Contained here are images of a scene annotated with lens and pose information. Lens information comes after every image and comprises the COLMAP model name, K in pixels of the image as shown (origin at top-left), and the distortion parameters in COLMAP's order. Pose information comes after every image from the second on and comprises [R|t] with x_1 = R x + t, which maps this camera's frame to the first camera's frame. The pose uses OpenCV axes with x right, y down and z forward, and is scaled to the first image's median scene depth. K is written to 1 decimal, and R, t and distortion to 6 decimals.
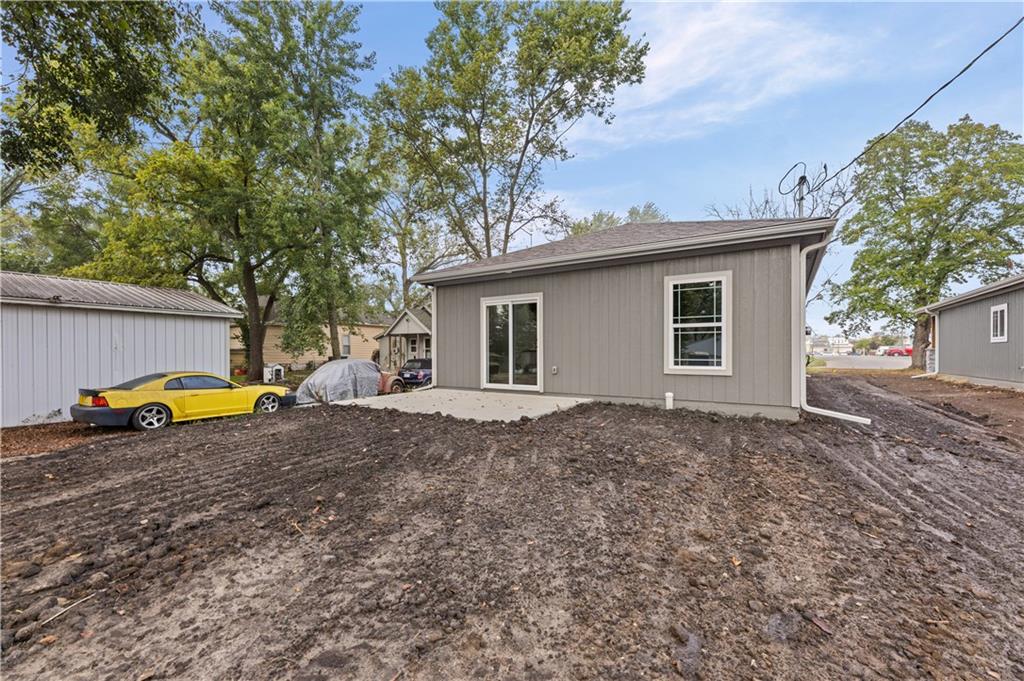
lens RADIAL K [[417.4, 0, 515.5], [0, 417.4, 353.6], [0, 0, 1]] dist [-0.000533, 0.000070]
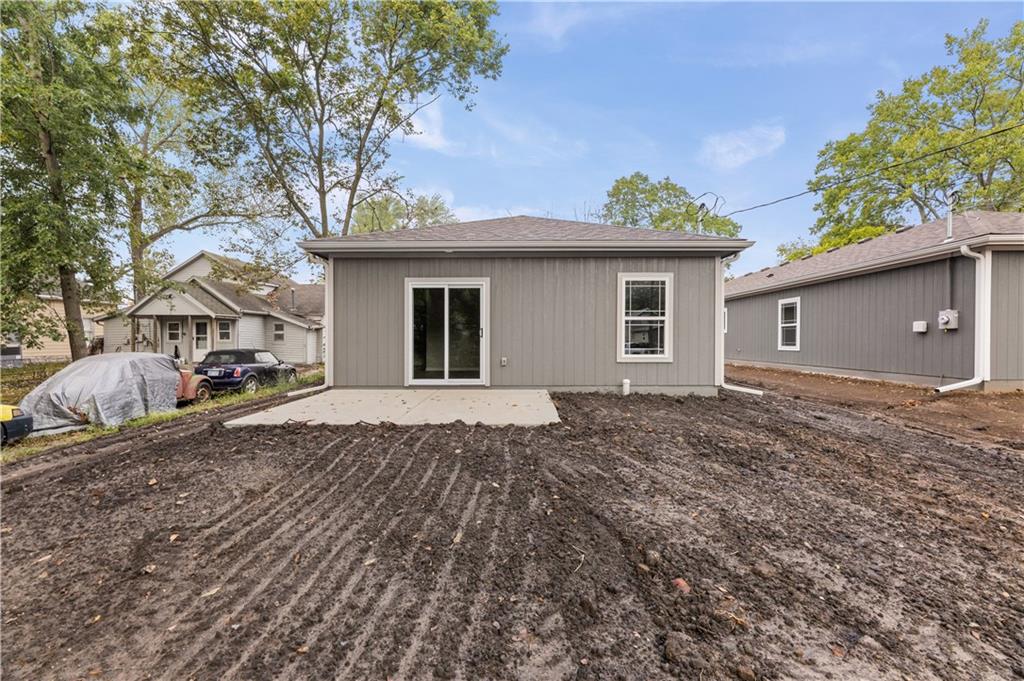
lens RADIAL K [[411.2, 0, 512.0], [0, 411.2, 340.5], [0, 0, 1]] dist [0.000464, -0.000168]
pose [[0.841696, -0.003919, 0.539938, -0.388584], [0.002895, 0.999992, 0.002745, -0.010344], [-0.539944, -0.000747, 0.841700, 0.211310]]
